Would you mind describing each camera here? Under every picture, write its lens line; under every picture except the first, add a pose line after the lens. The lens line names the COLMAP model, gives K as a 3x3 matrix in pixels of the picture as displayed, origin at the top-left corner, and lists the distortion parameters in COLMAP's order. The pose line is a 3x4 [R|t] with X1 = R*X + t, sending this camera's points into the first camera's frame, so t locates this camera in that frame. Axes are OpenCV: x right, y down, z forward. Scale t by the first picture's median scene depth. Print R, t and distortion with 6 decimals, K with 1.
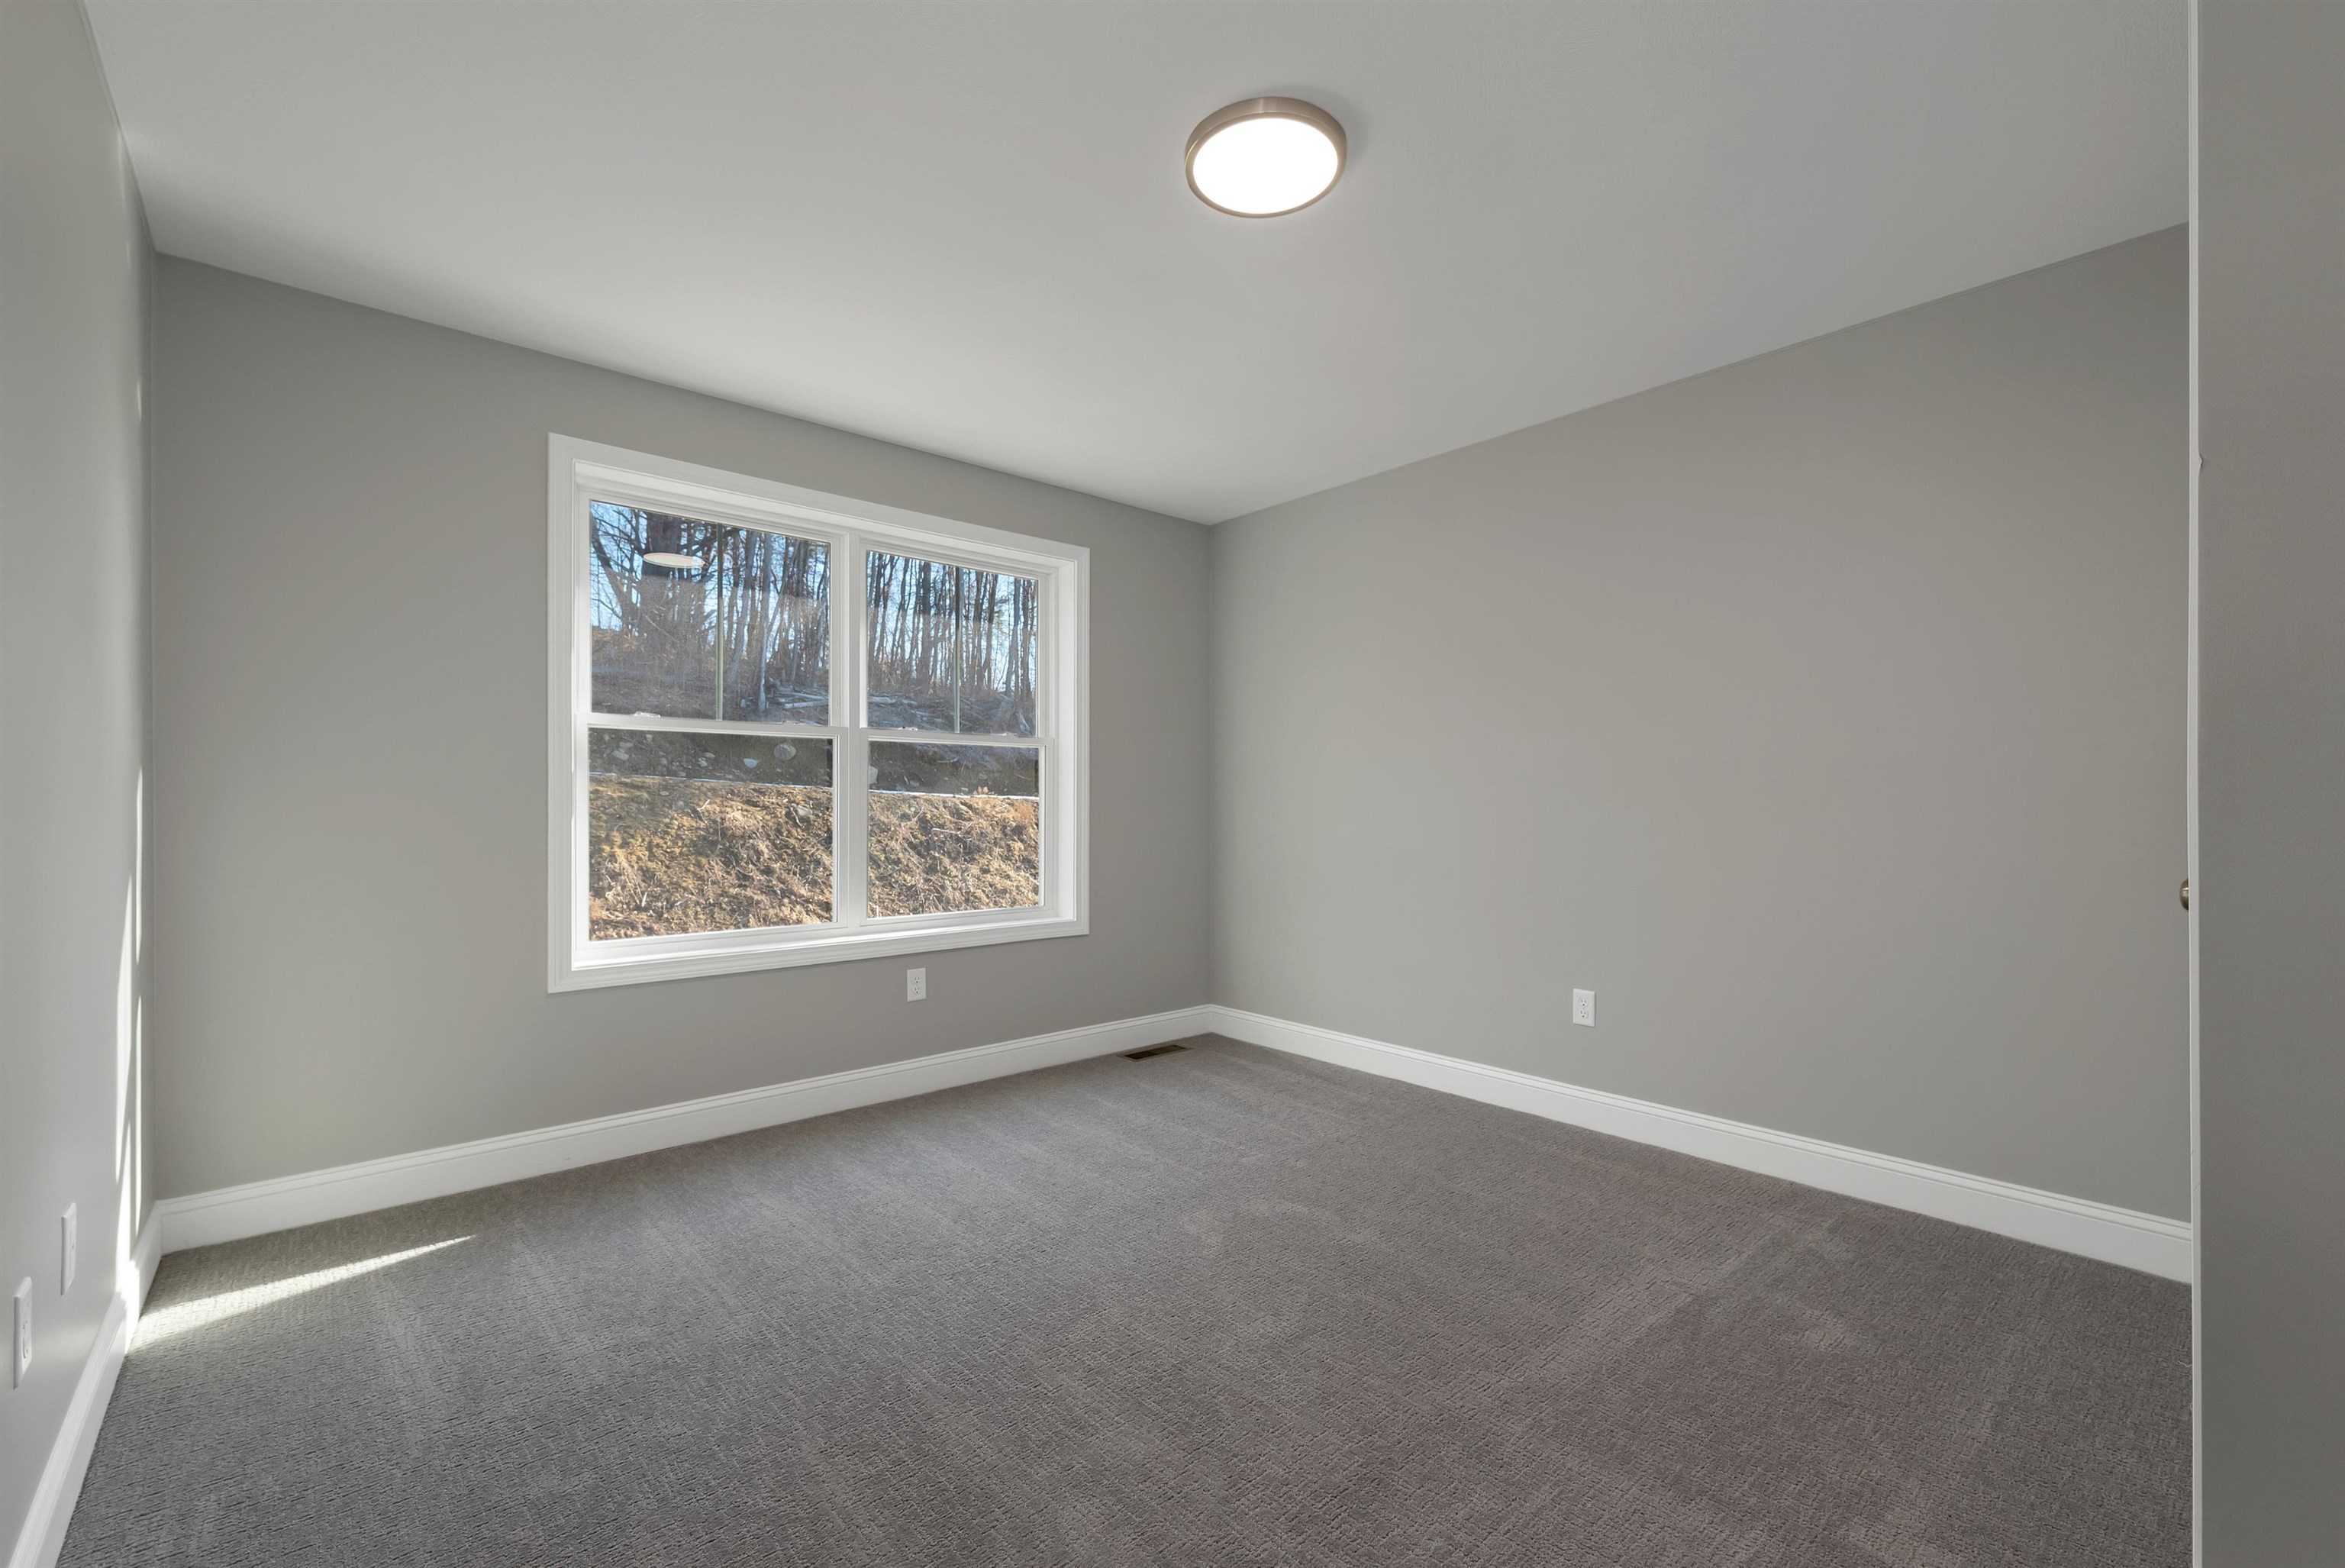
lens RADIAL K [[973.5, 0, 1172.2], [0, 973.5, 802.3], [0, 0, 1]] dist [-0.000765, -0.000459]
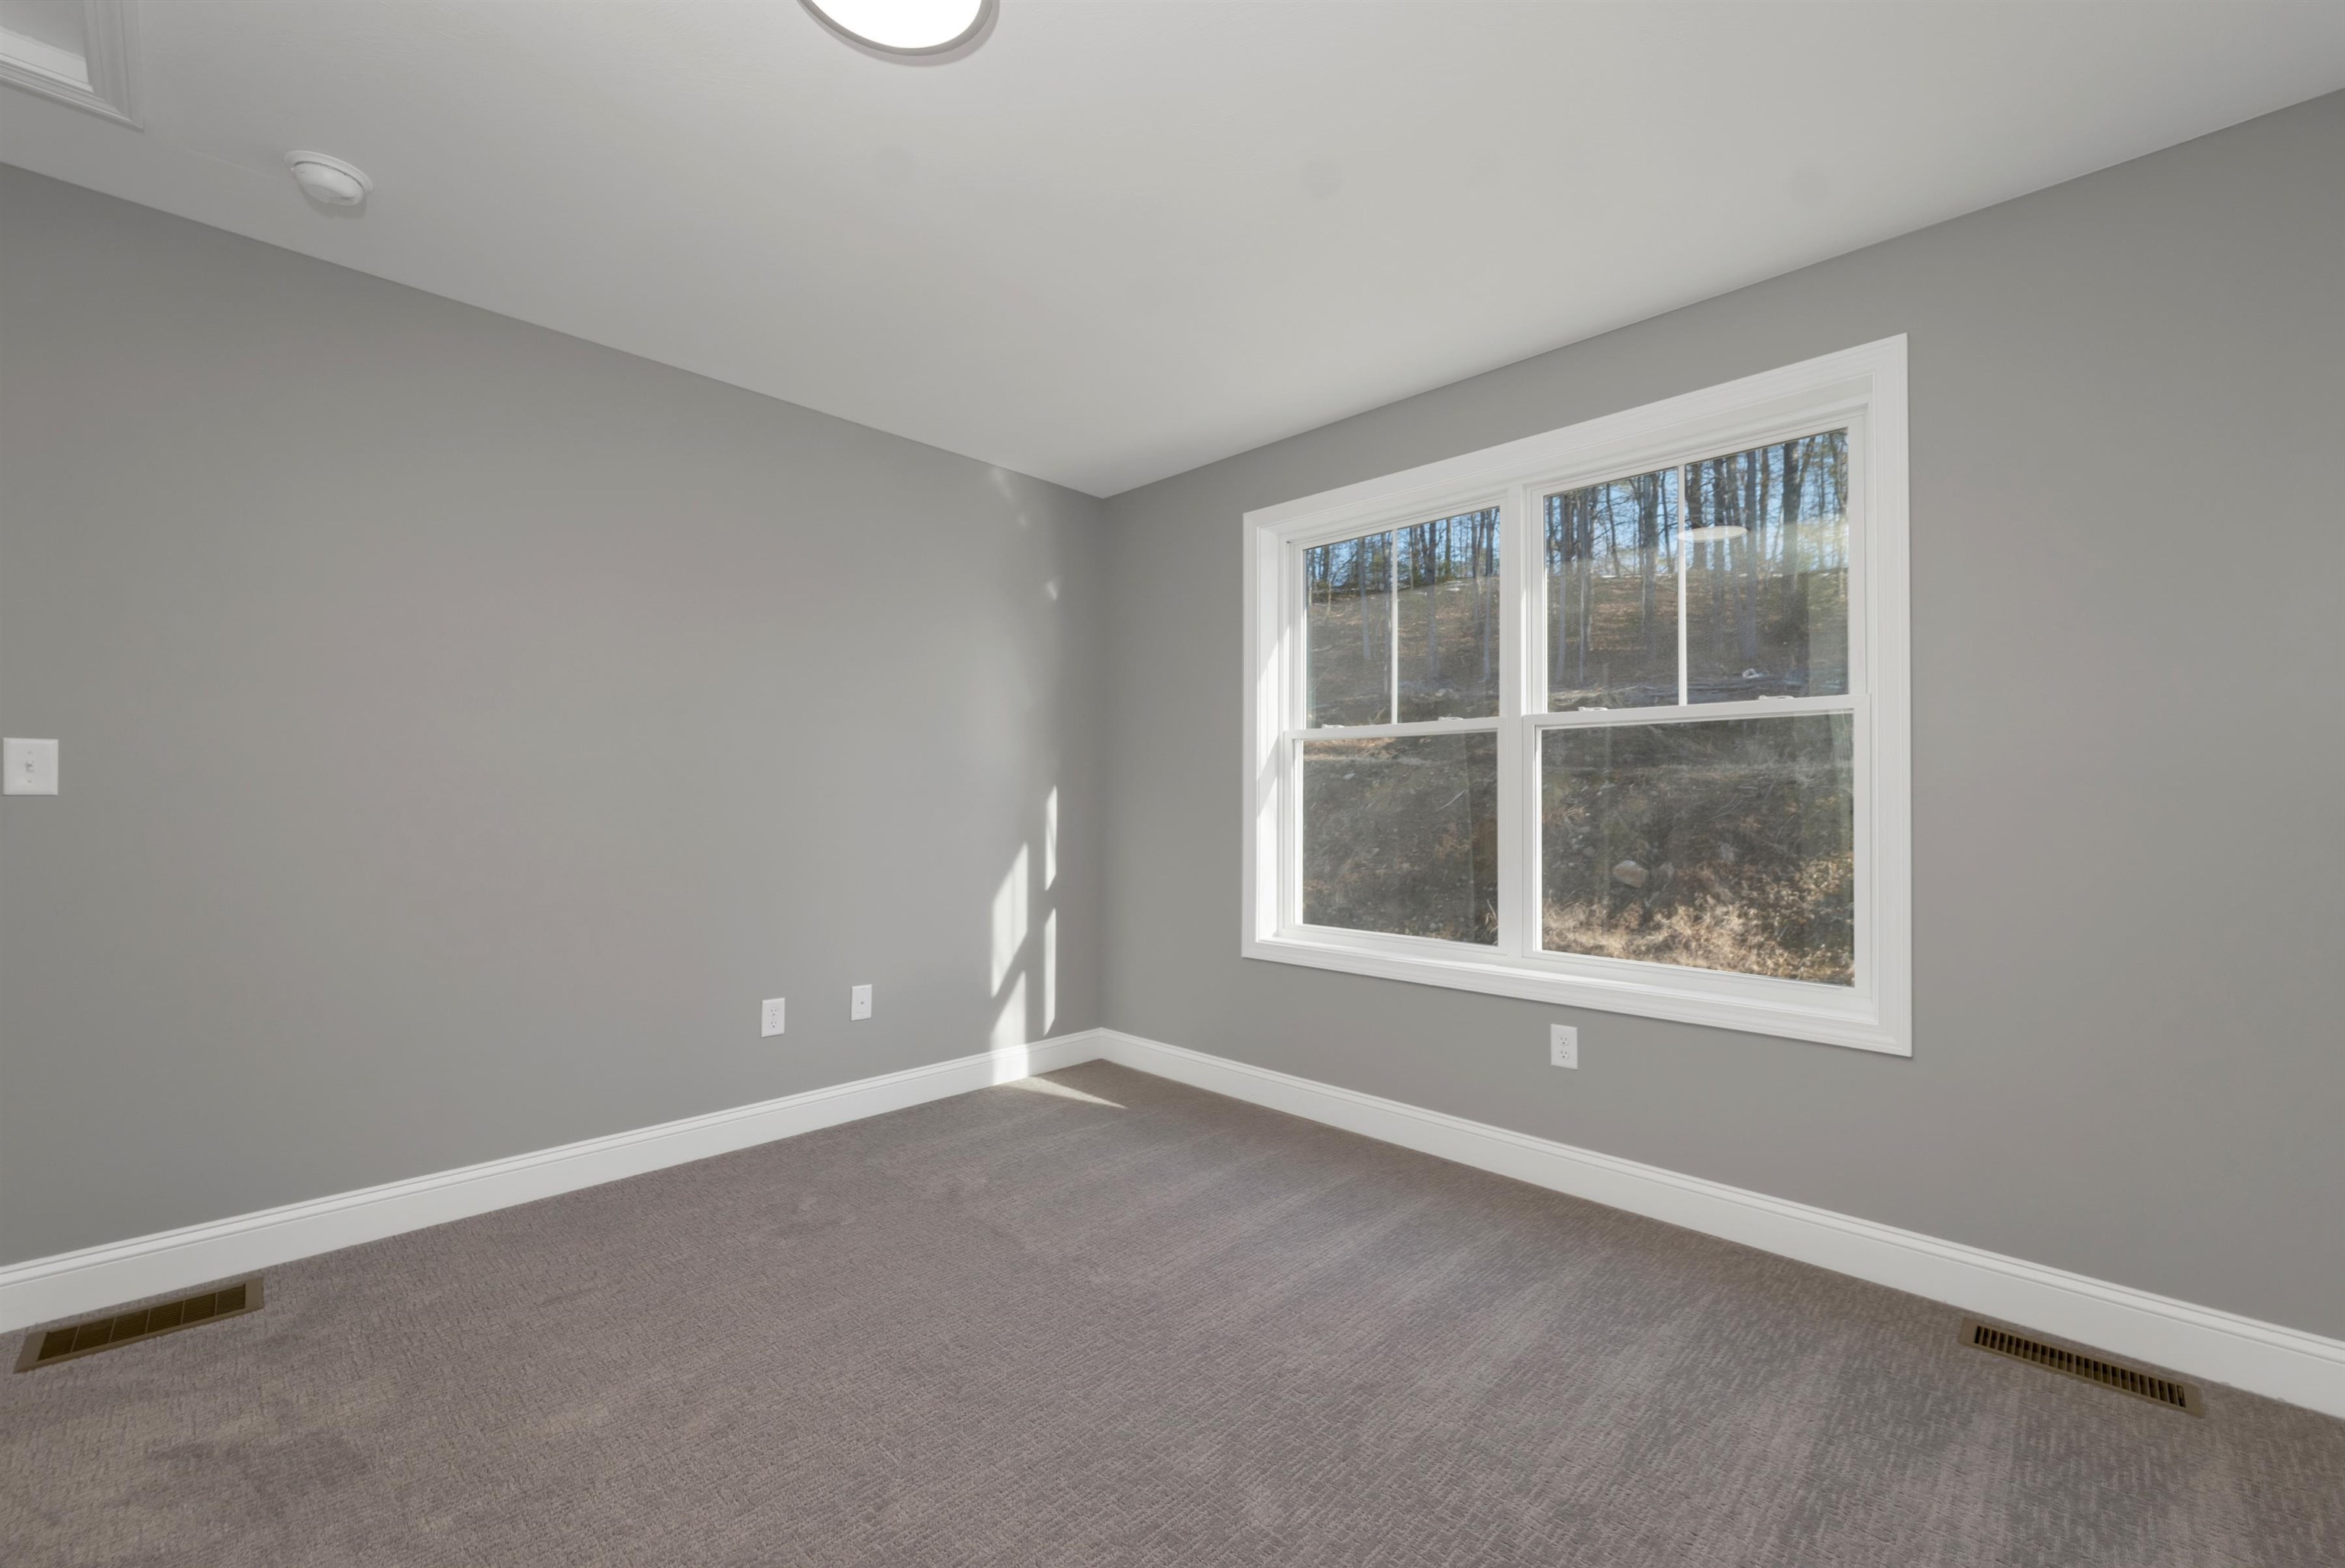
lens RADIAL K [[973.5, 0, 1170.1], [0, 973.5, 790.7], [0, 0, 1]] dist [-0.000765, -0.000459]
pose [[0.043731, -0.010856, -0.998984, 0.484839], [0.005516, 0.999928, -0.010625, -0.005318], [0.999028, -0.005046, 0.043788, 0.666156]]
